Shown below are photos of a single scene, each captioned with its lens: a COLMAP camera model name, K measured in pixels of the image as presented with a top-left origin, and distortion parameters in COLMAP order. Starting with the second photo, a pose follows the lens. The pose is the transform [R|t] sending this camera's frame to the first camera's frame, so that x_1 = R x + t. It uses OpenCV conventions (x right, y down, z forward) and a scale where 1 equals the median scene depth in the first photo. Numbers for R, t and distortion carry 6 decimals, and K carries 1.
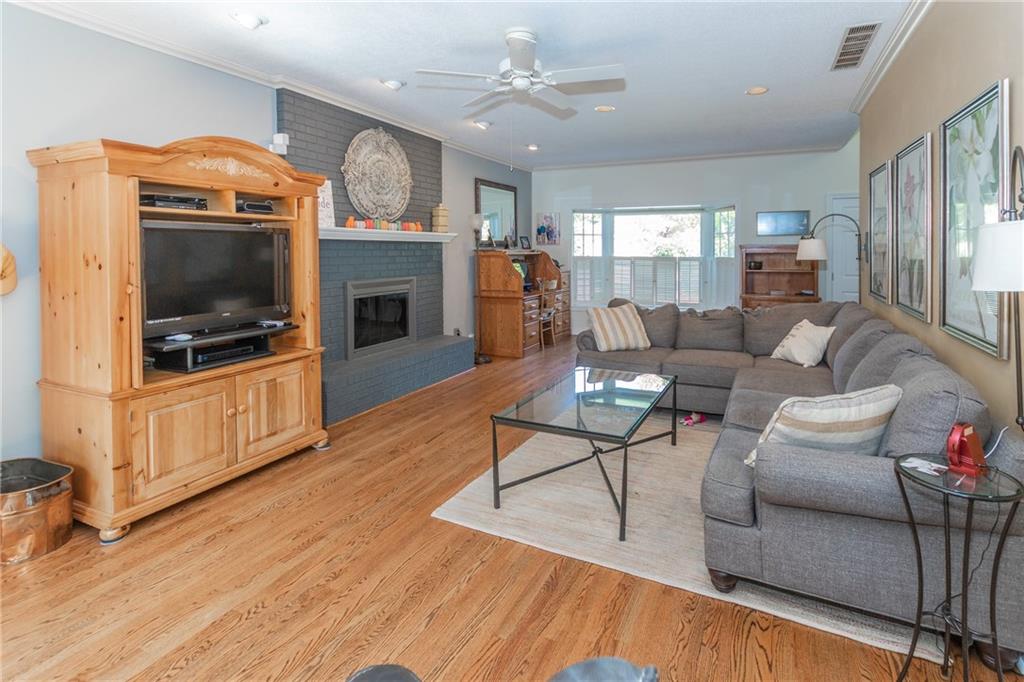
lens RADIAL K [[514.8, 0, 515.2], [0, 514.8, 251.5], [0, 0, 1]] dist [0.006035, 0.000154]
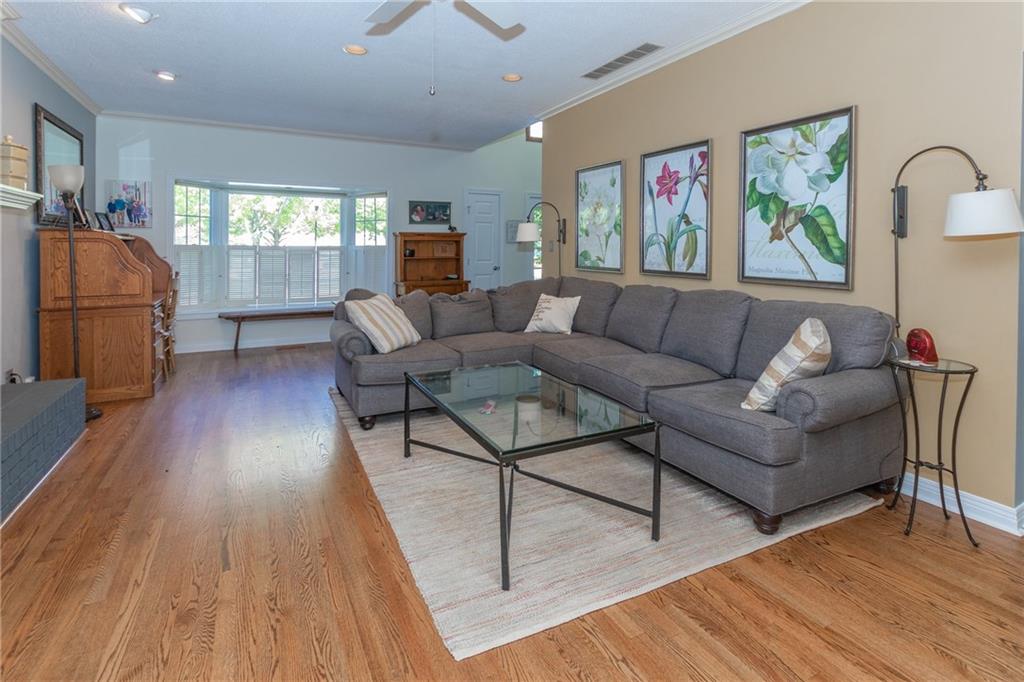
lens RADIAL K [[514.8, 0, 515.2], [0, 514.8, 251.5], [0, 0, 1]] dist [0.006035, 0.000154]
pose [[0.595679, -0.004592, 0.803209, -0.230719], [0.002962, 0.999989, 0.003521, 0.022269], [-0.803217, 0.000282, 0.595686, 0.239715]]
